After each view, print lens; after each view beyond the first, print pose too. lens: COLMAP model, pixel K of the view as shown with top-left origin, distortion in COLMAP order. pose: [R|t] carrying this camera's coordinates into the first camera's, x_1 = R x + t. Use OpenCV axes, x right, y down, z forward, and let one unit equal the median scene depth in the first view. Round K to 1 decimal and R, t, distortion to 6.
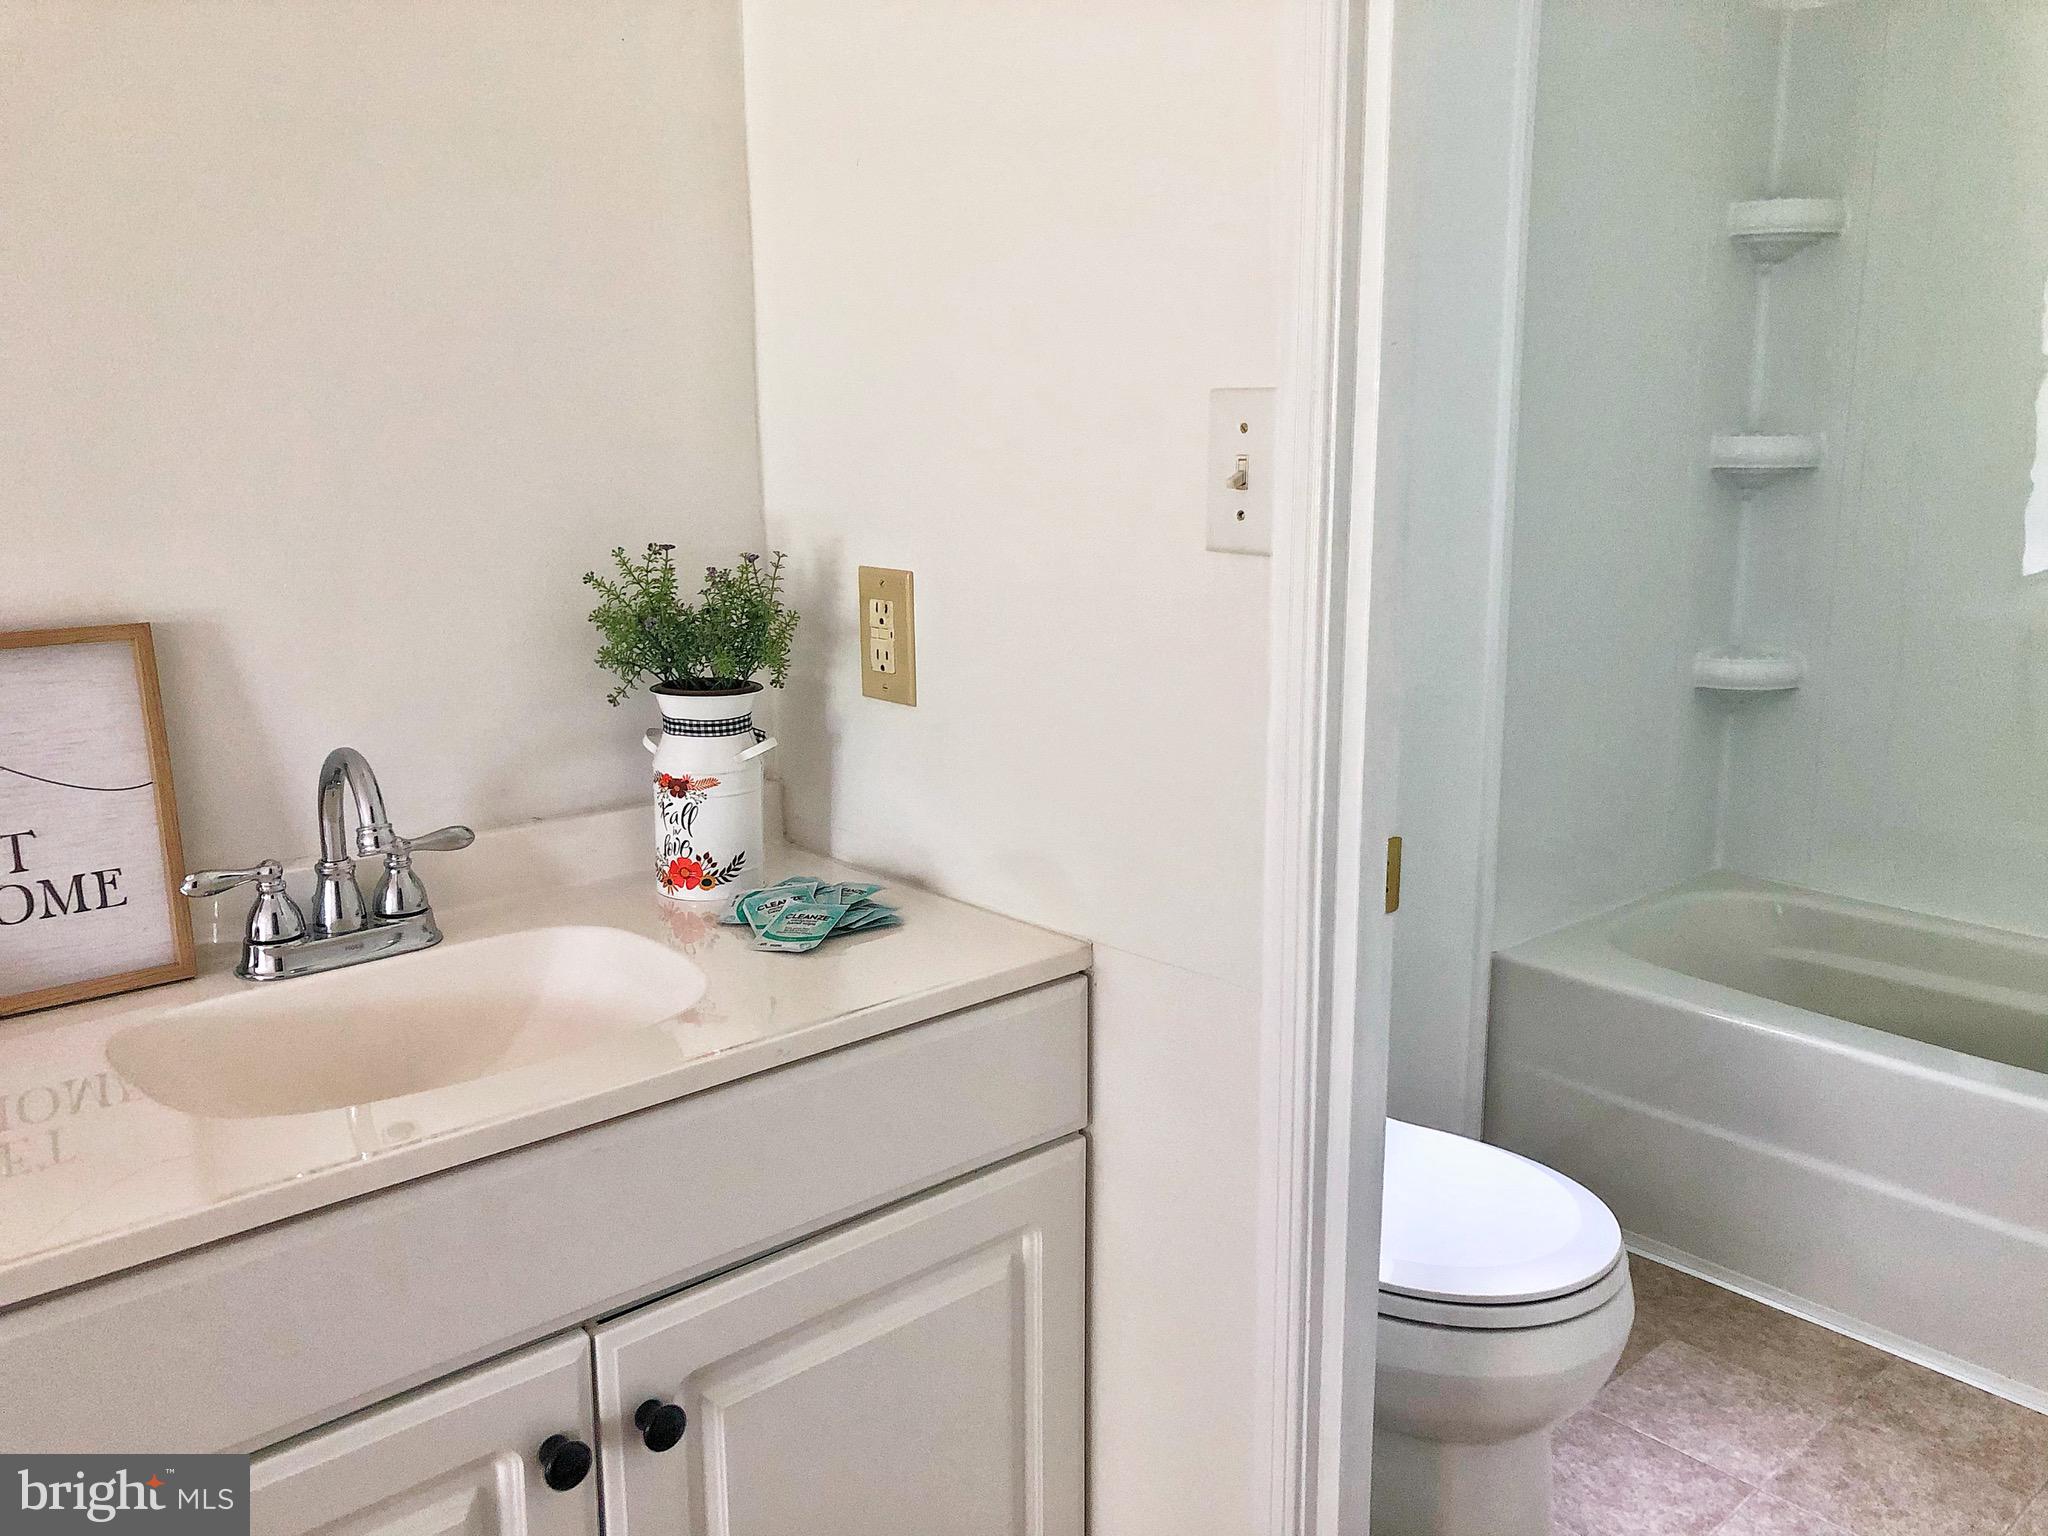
lens RADIAL K [[1674.9, 0, 1026.0], [0, 1674.9, 776.7], [0, 0, 1]] dist [0.014676, -0.016221]
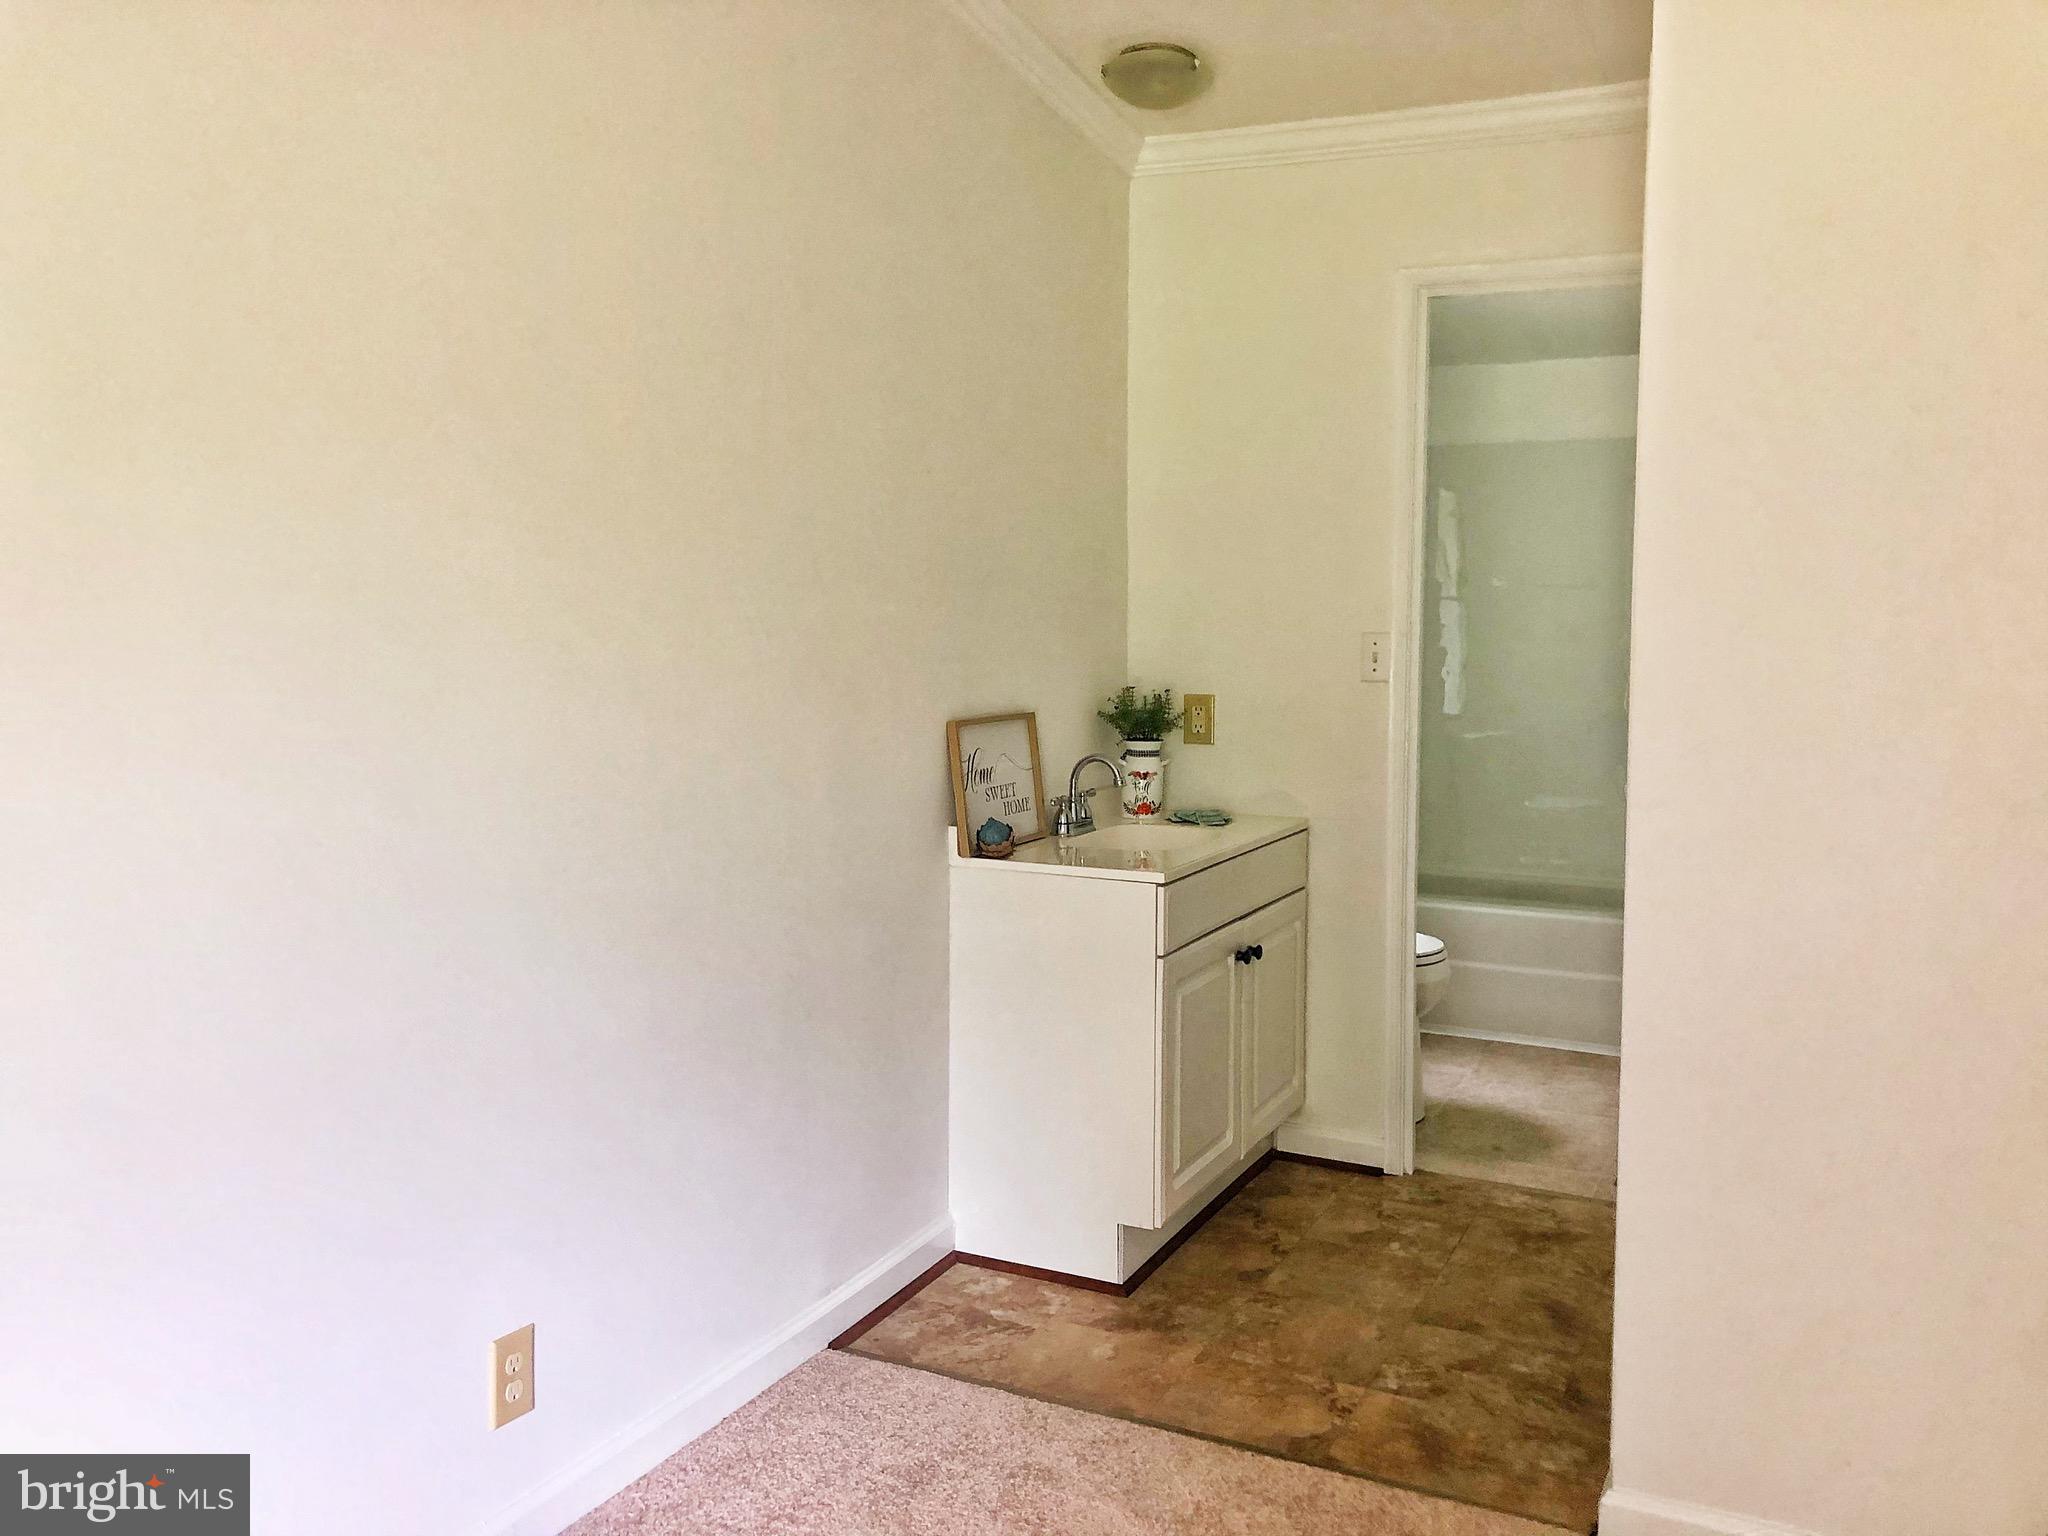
lens RADIAL K [[1674.9, 0, 1022.1], [0, 1674.9, 760.9], [0, 0, 1]] dist [0.014676, -0.016221]
pose [[0.931171, -0.030033, 0.363343, -1.352361], [0.073710, 0.991529, -0.106947, 0.253210], [-0.357053, 0.126368, 0.925497, -1.397402]]
